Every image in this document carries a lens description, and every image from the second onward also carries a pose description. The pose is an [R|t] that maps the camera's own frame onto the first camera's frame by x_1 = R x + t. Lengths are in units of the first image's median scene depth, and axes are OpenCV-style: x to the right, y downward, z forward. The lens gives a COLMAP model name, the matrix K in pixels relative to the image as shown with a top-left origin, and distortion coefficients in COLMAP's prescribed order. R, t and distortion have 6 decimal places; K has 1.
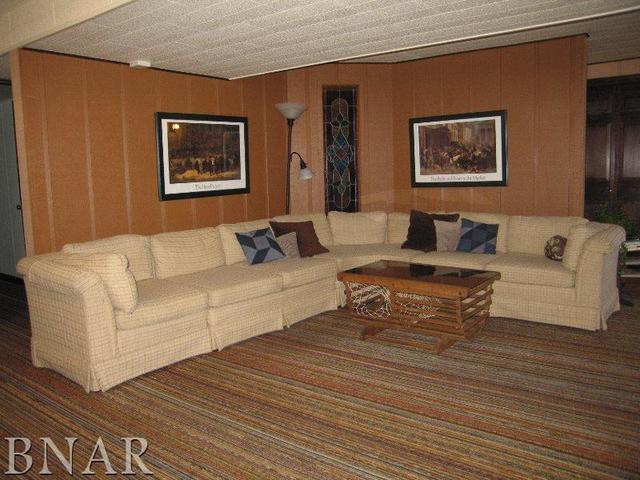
lens RADIAL K [[525.8, 0, 317.1], [0, 525.8, 239.9], [0, 0, 1]] dist [-0.139361, 0.100709]
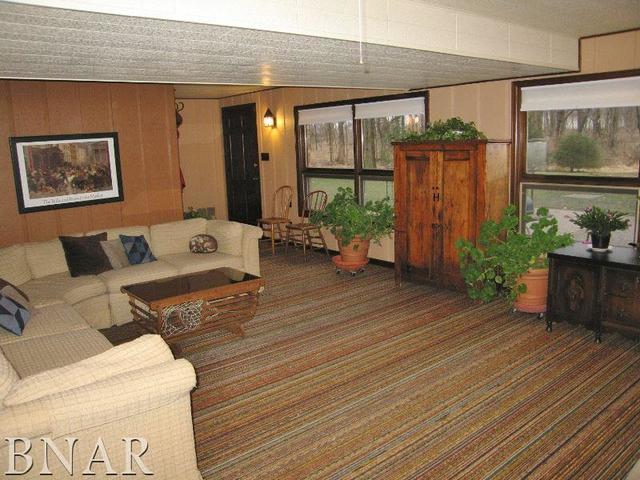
lens RADIAL K [[525.8, 0, 317.1], [0, 525.8, 239.9], [0, 0, 1]] dist [-0.139361, 0.100709]
pose [[0.227274, -0.162098, 0.960245, -0.598263], [0.156957, 0.979255, 0.128158, -0.096267], [-0.961099, 0.121590, 0.248001, 0.325852]]
